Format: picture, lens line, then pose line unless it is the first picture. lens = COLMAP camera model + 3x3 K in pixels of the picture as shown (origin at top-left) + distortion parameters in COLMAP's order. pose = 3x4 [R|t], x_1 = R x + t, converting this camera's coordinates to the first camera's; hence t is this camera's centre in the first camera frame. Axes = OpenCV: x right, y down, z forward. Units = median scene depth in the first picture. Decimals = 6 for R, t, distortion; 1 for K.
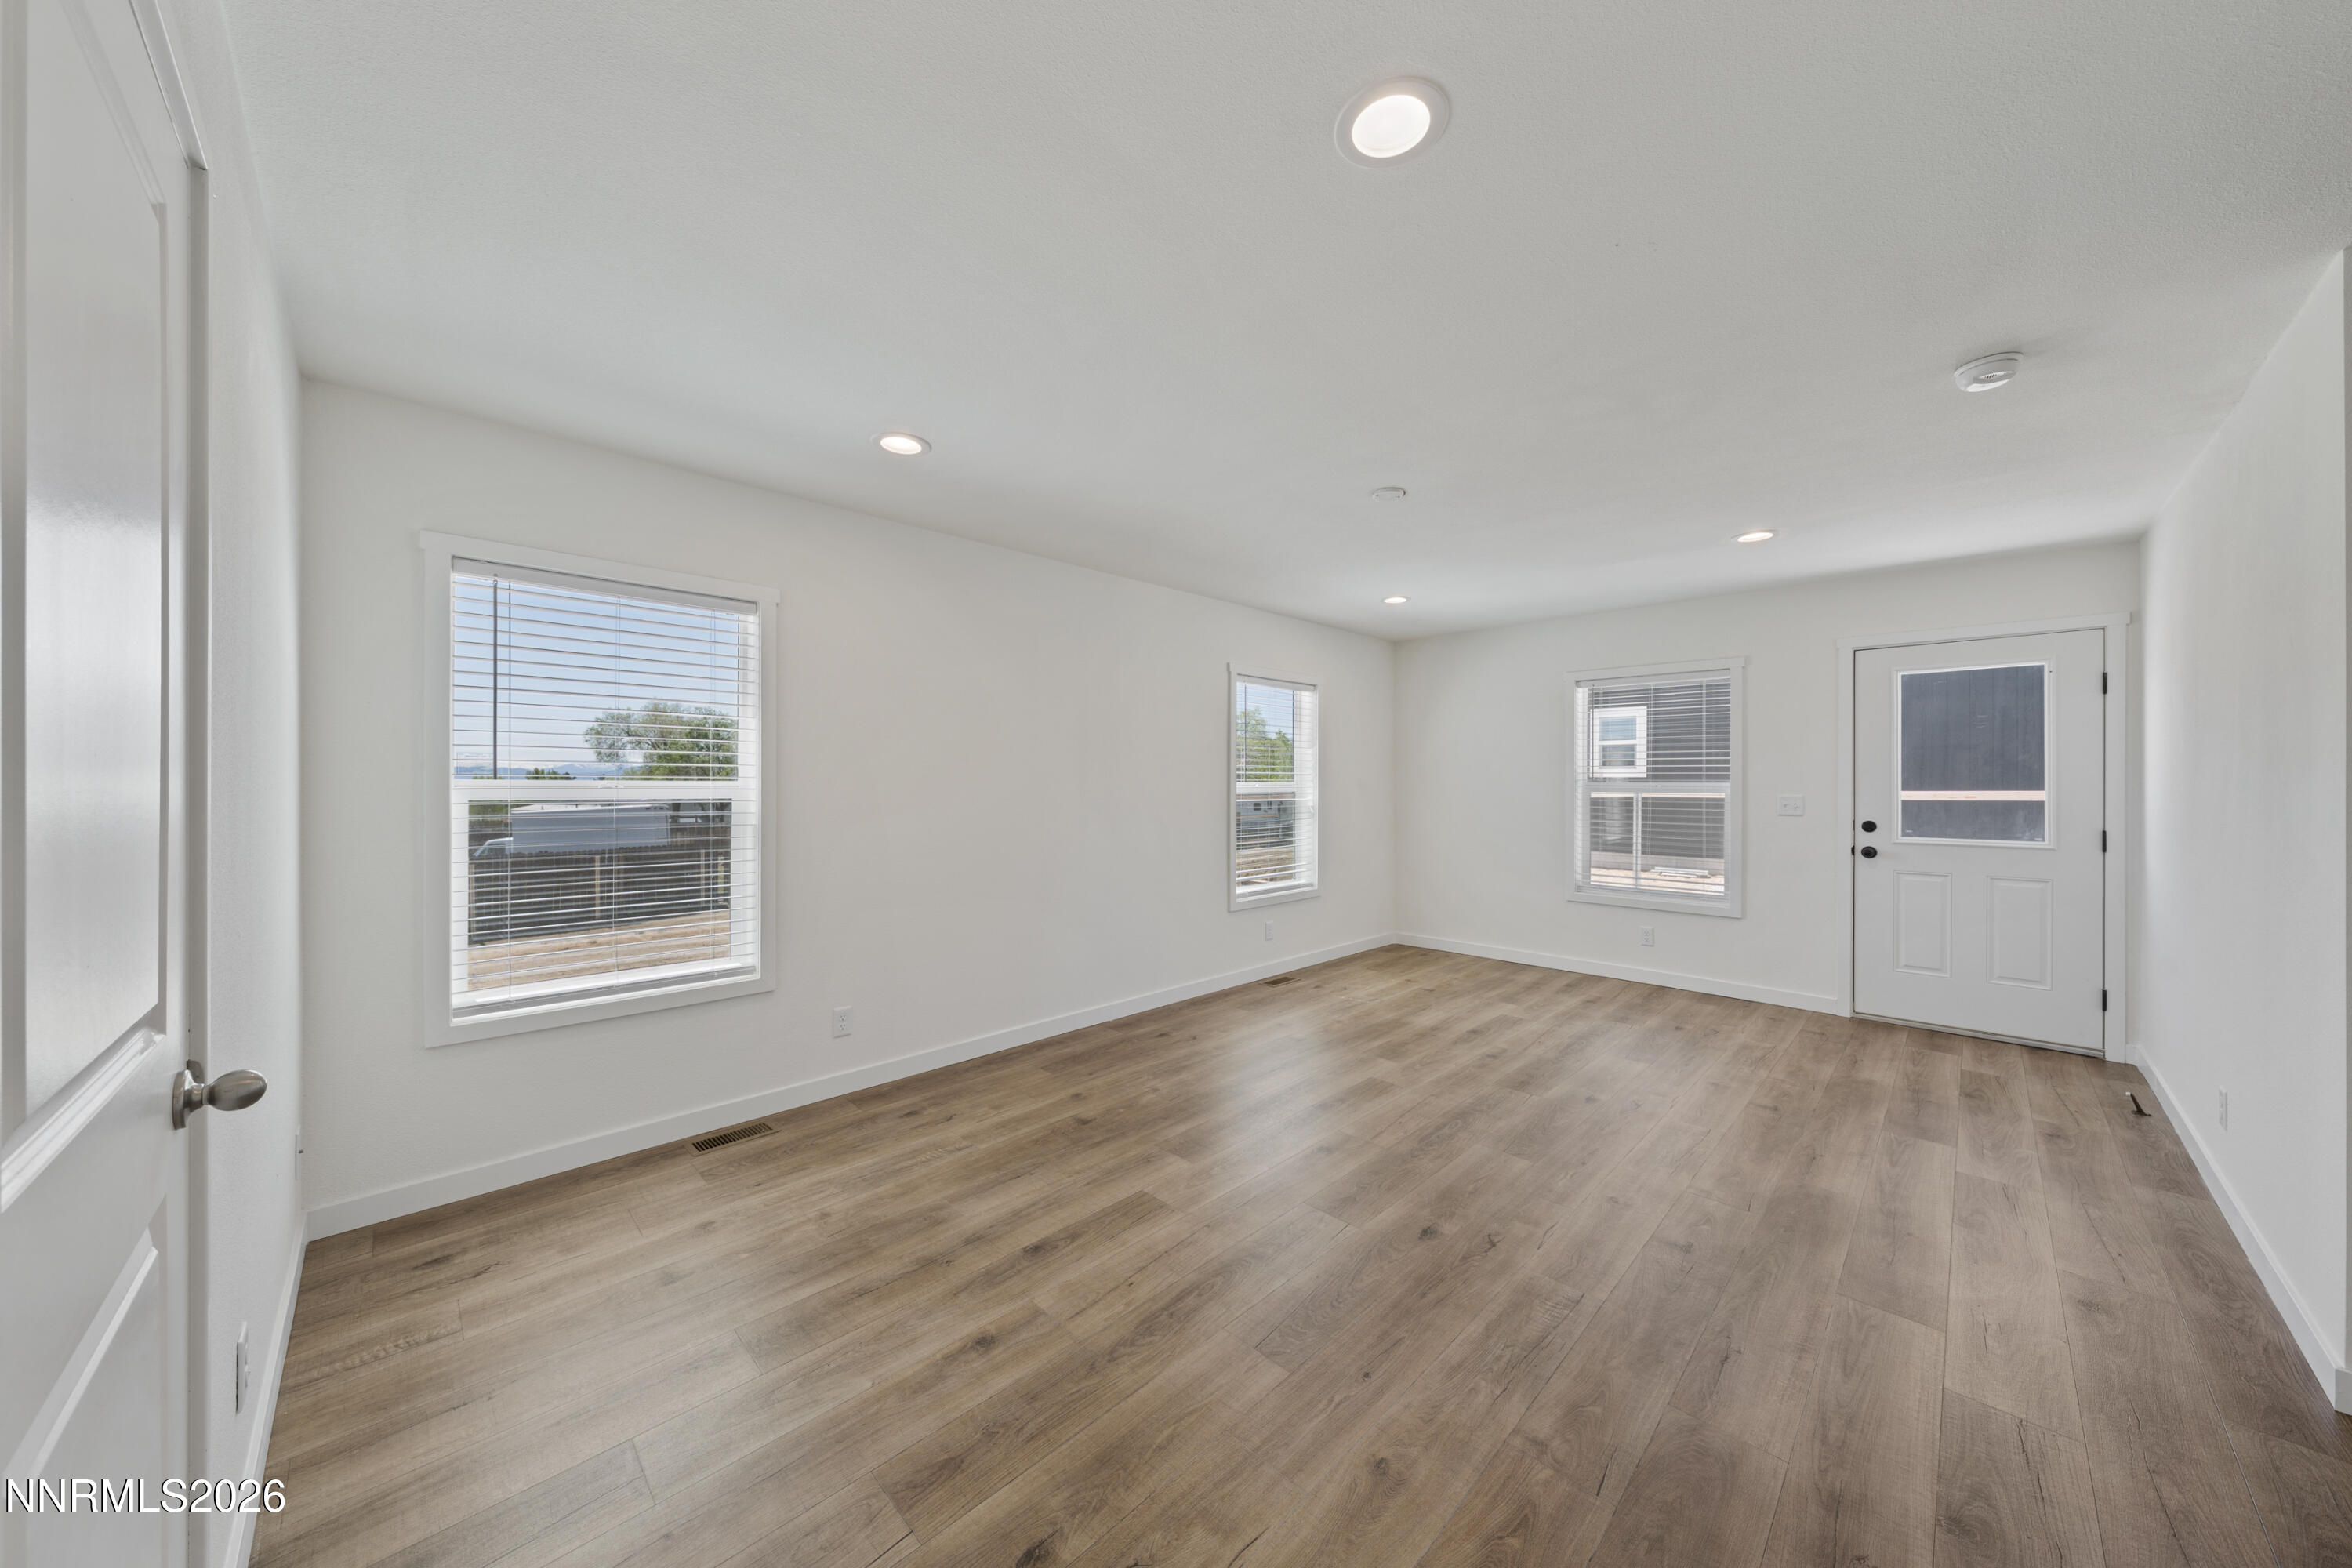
lens RADIAL K [[784.7, 0, 1176.0], [0, 784.7, 784.0], [0, 0, 1]] dist [0.001199, -0.000018]
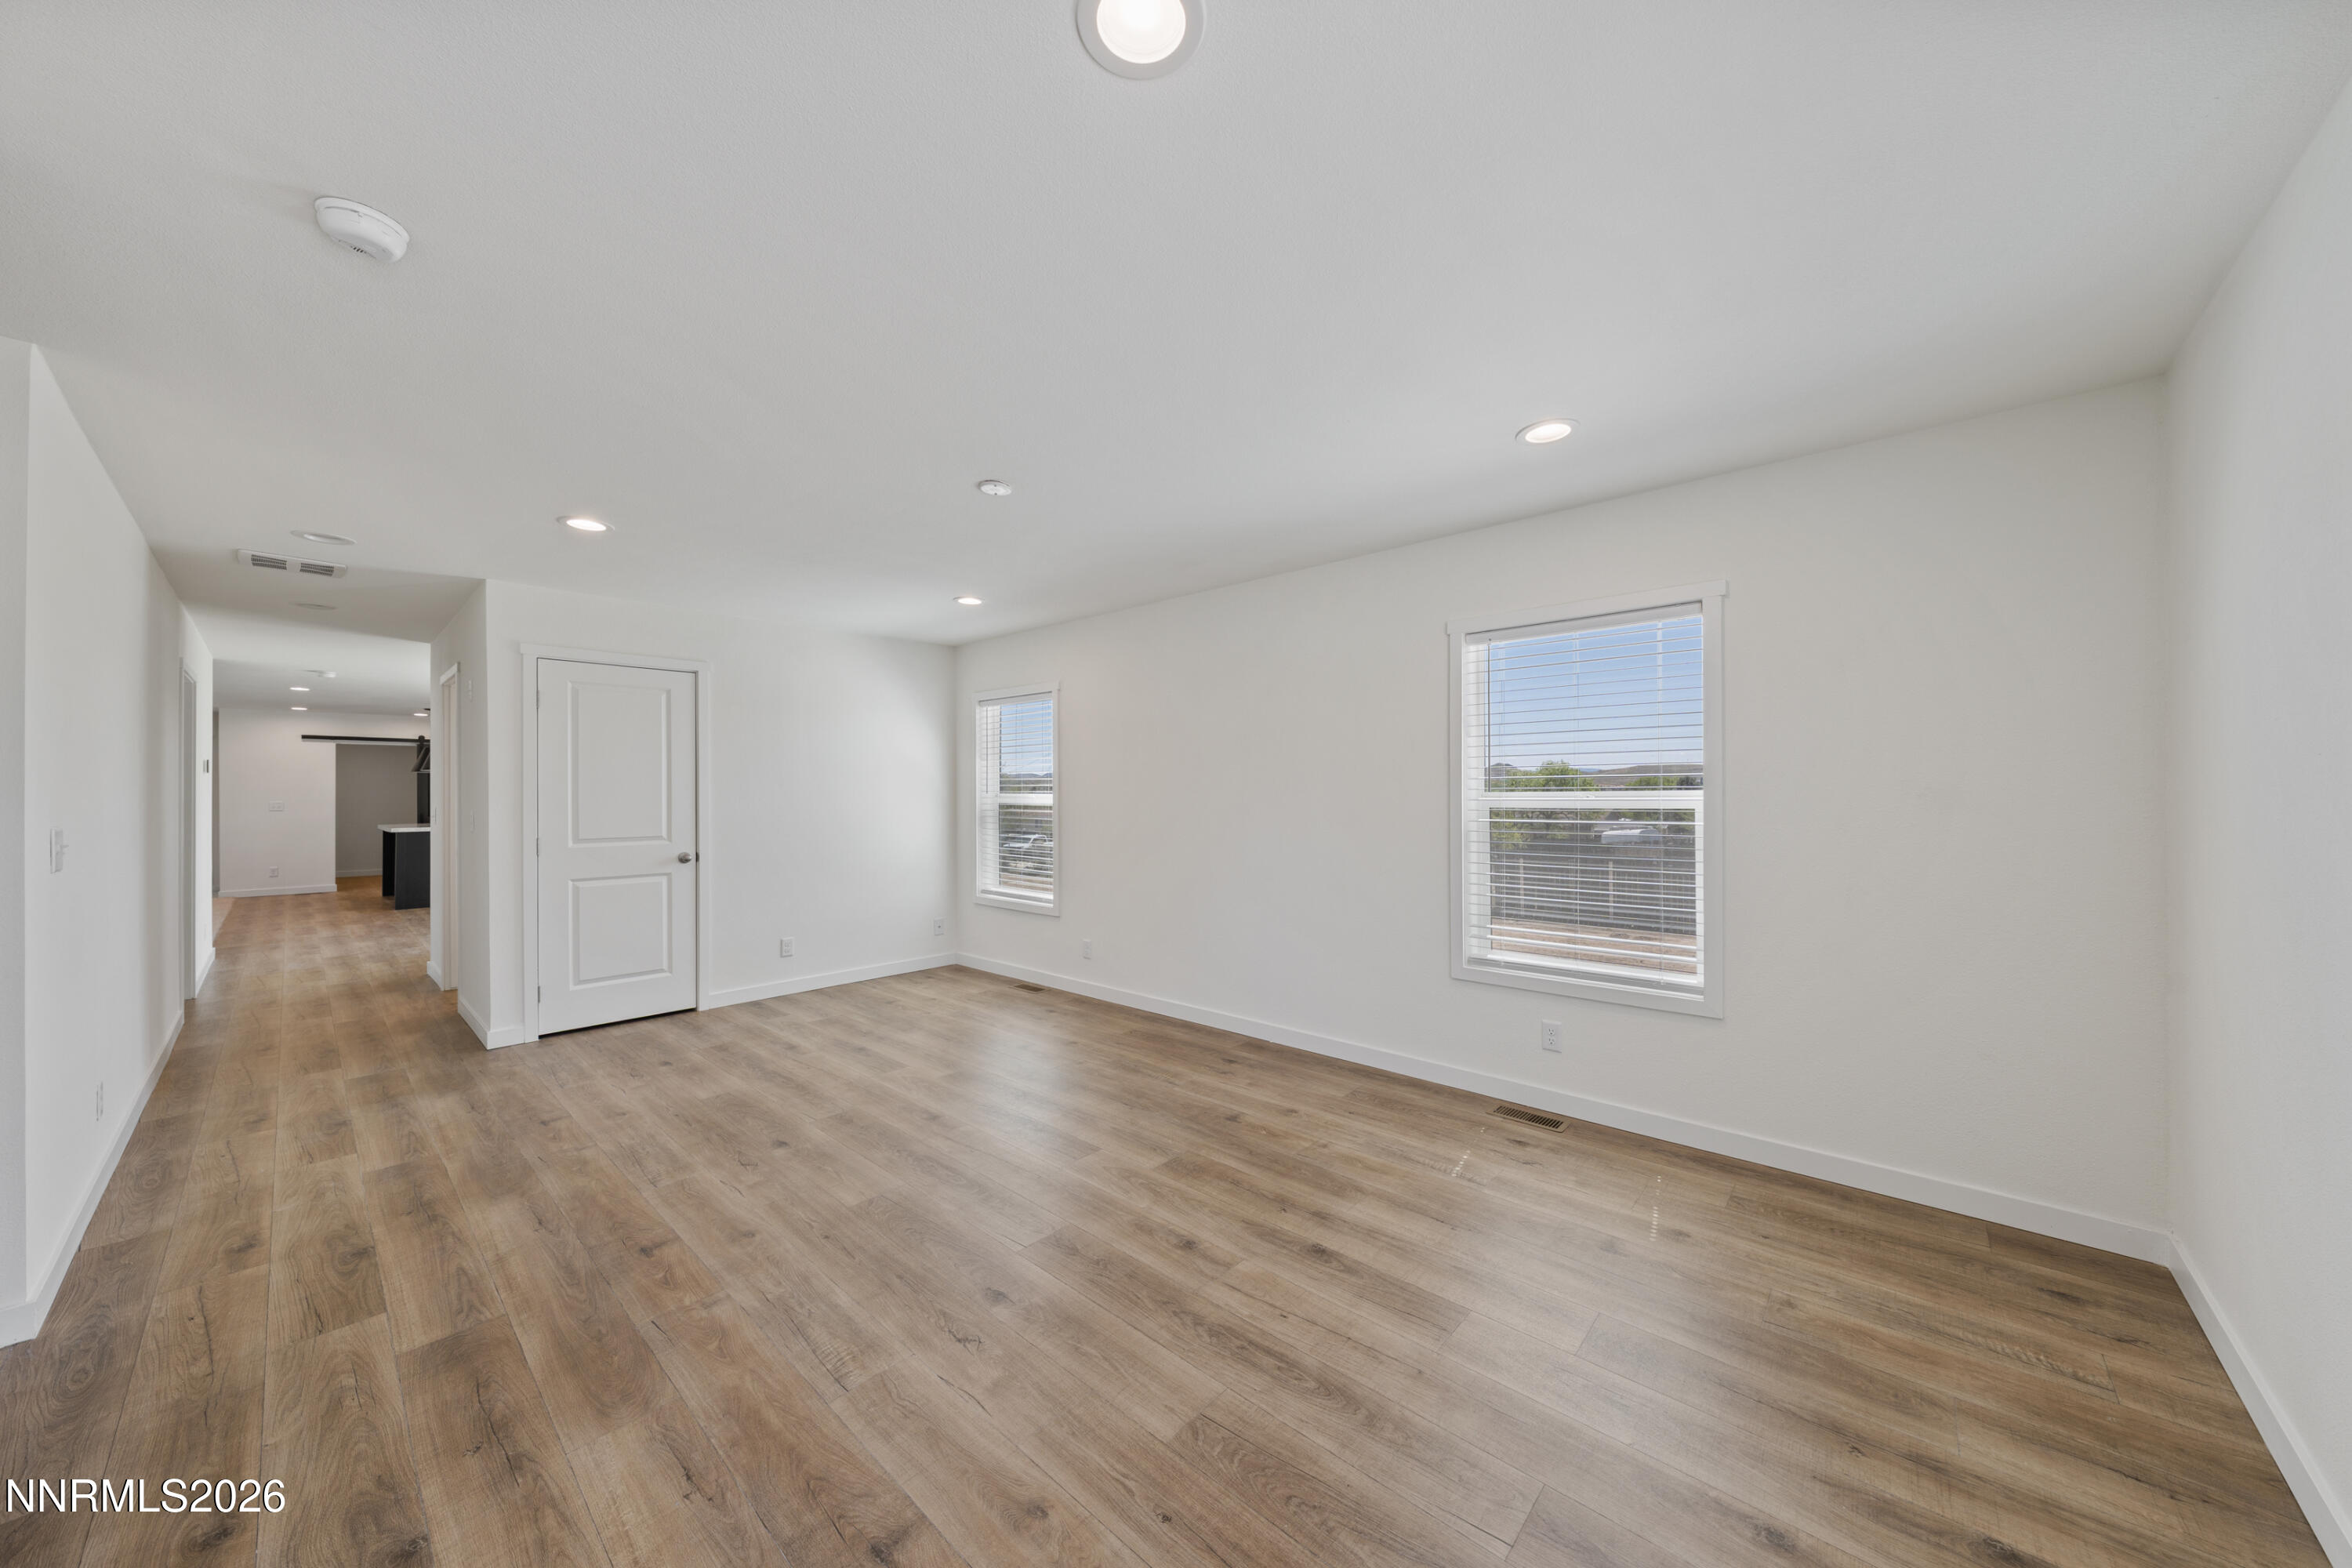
lens RADIAL K [[801.1, 0, 1200.9], [0, 801.1, 882.9], [0, 0, 1]] dist [0.004370, 0.000037]
pose [[0.069392, 0.109971, -0.991510, 1.153903], [0.003754, 0.993870, 0.110495, -0.002488], [0.997582, -0.011389, 0.068554, 1.130032]]
